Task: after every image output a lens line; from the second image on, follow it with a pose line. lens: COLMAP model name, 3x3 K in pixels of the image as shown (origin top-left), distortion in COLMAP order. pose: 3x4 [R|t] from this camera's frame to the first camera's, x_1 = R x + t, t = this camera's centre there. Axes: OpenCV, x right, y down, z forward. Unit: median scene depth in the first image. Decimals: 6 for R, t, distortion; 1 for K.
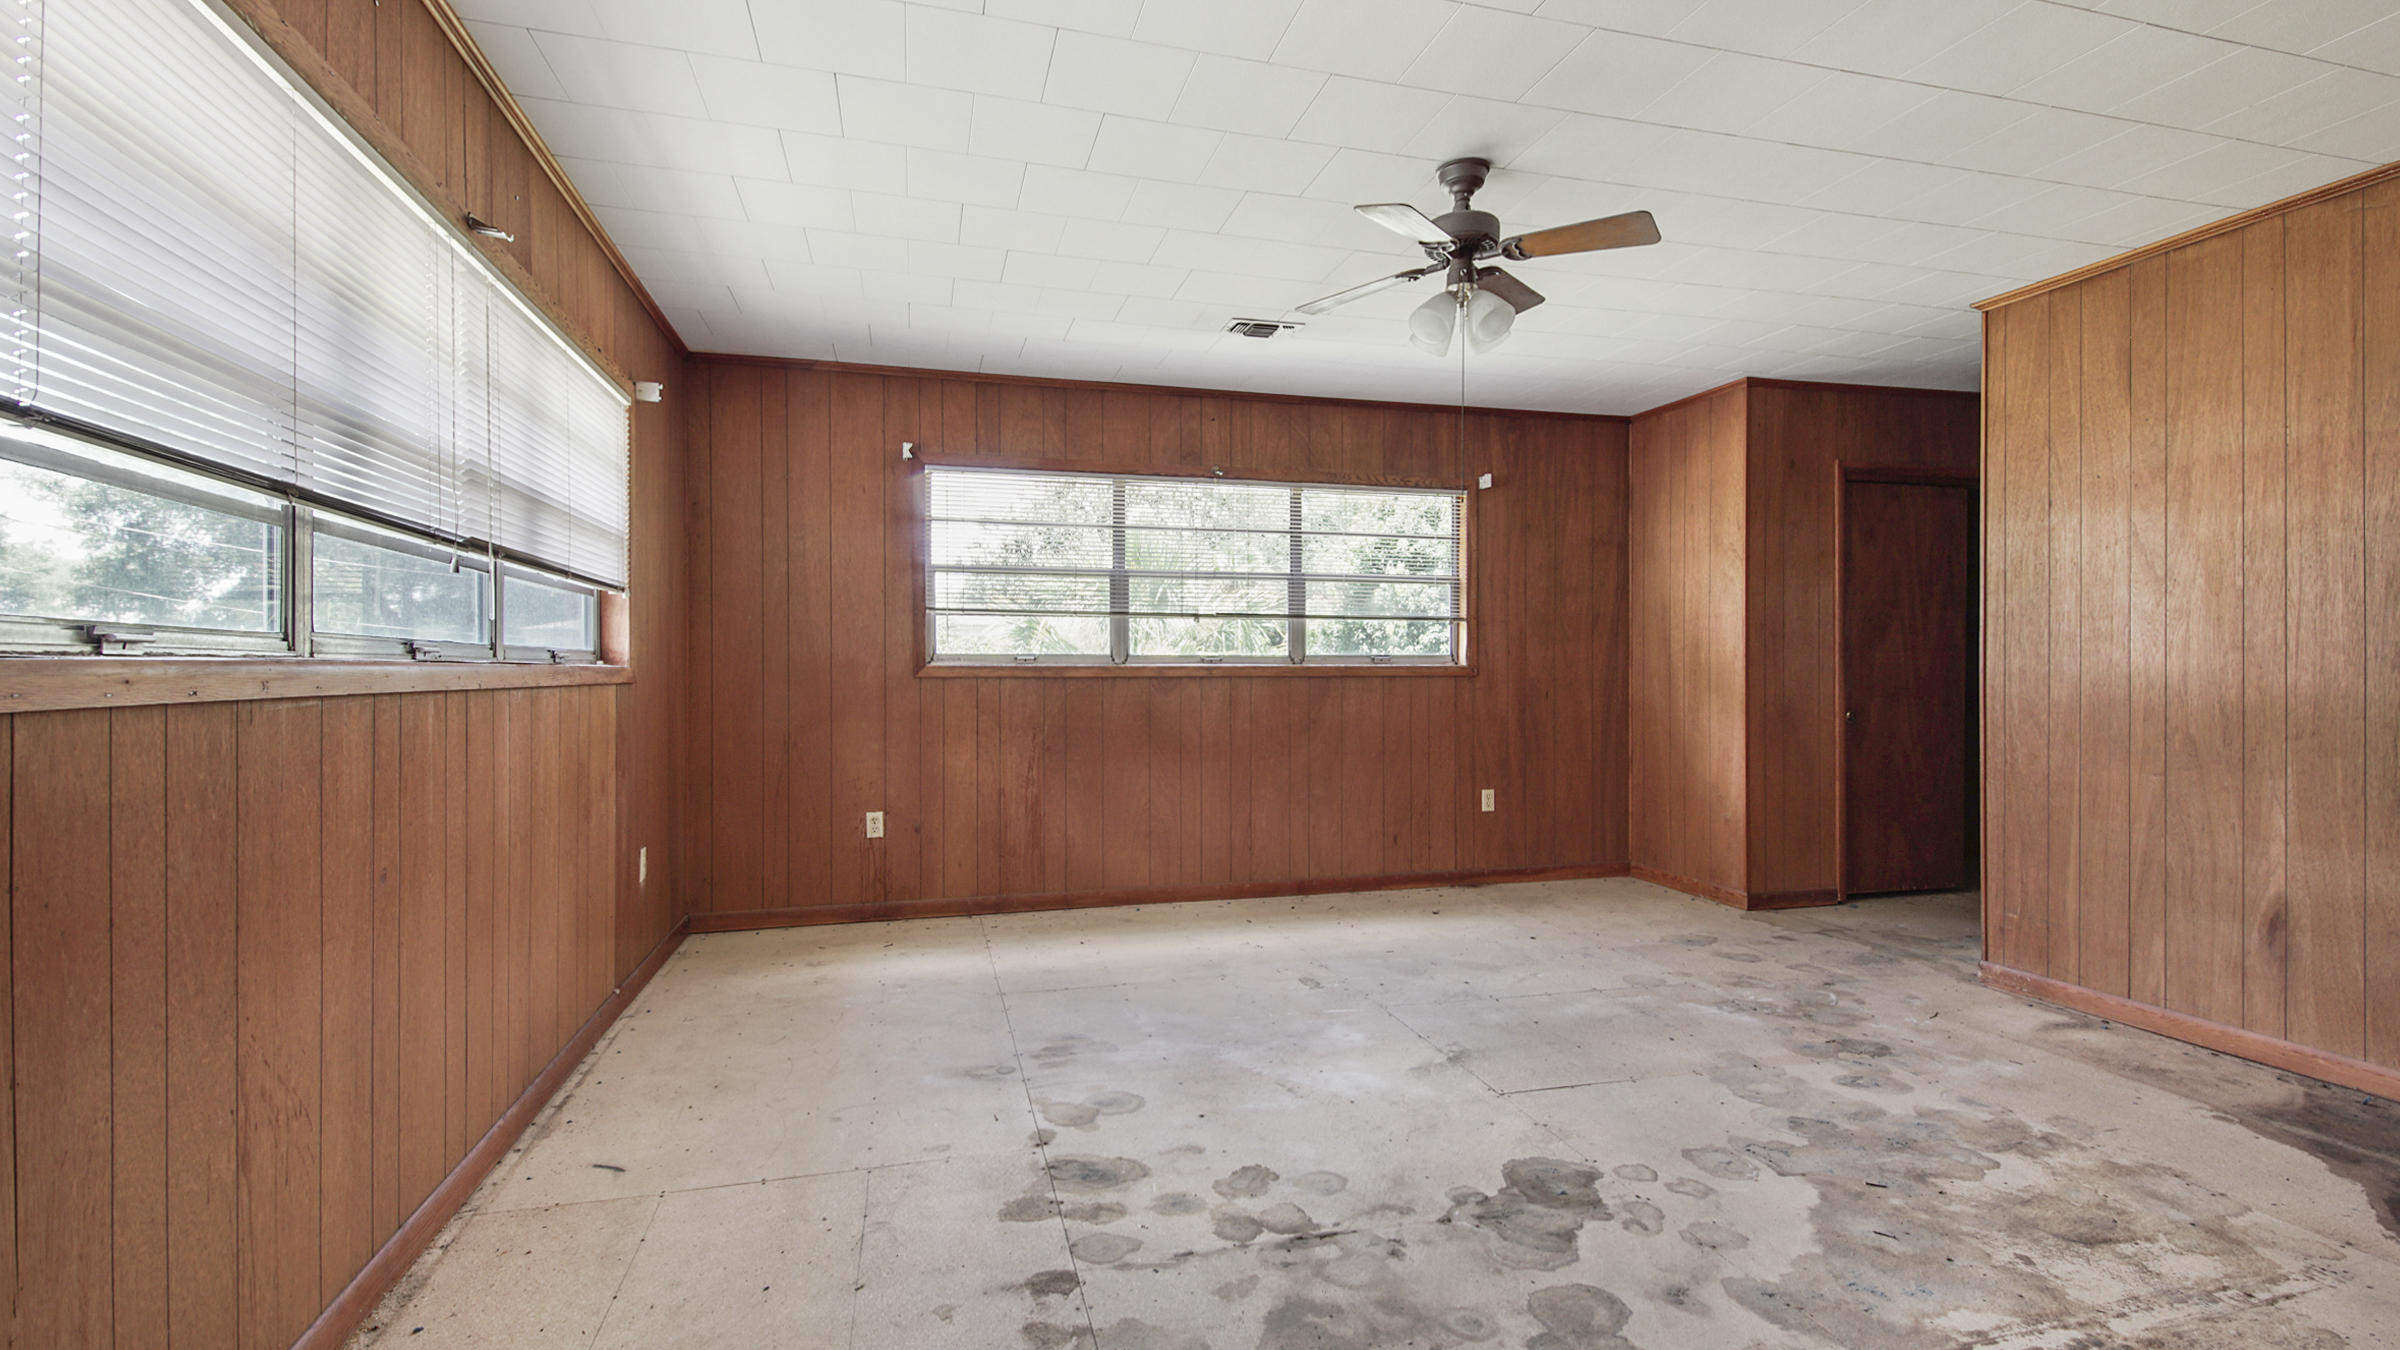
lens RADIAL K [[1071.3, 0, 1200.0], [0, 1071.3, 675.0], [0, 0, 1]] dist [0.036036, -0.020814]
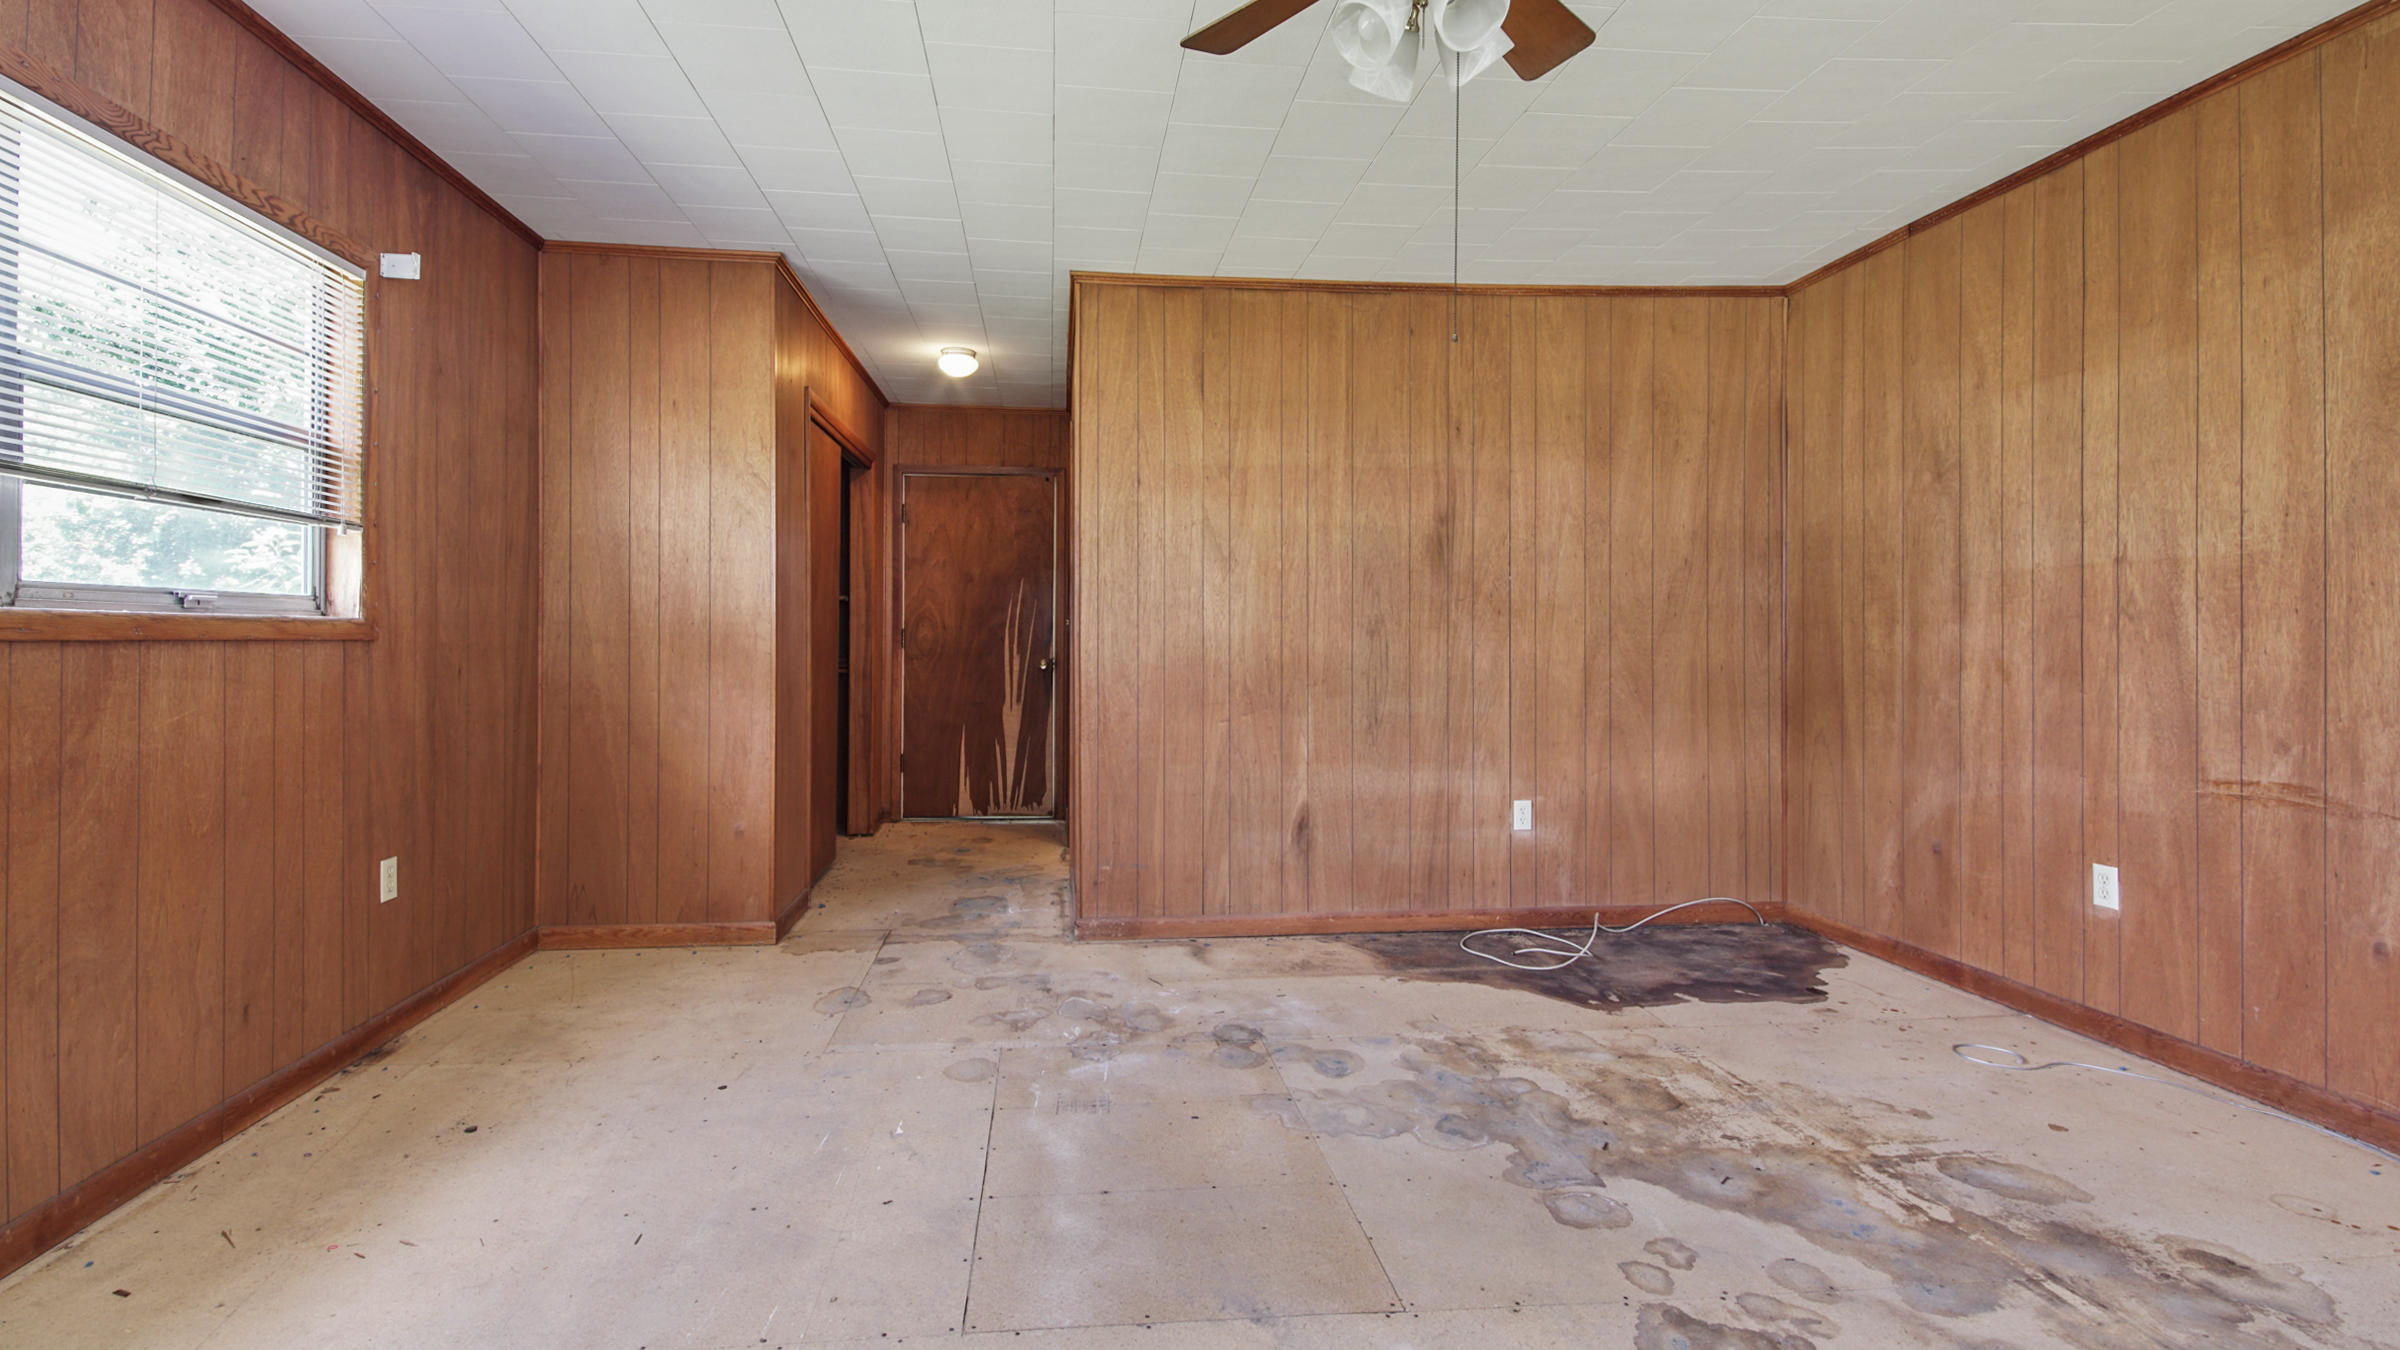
lens RADIAL K [[1070.9, 0, 1163.8], [0, 1070.9, 640.0], [0, 0, 1]] dist [0.037305, -0.020763]
pose [[0.167306, 0.003048, 0.985900, -0.296020], [0.002798, 0.999990, -0.003567, 0.006000], [-0.985901, 0.003355, 0.167296, 0.857707]]
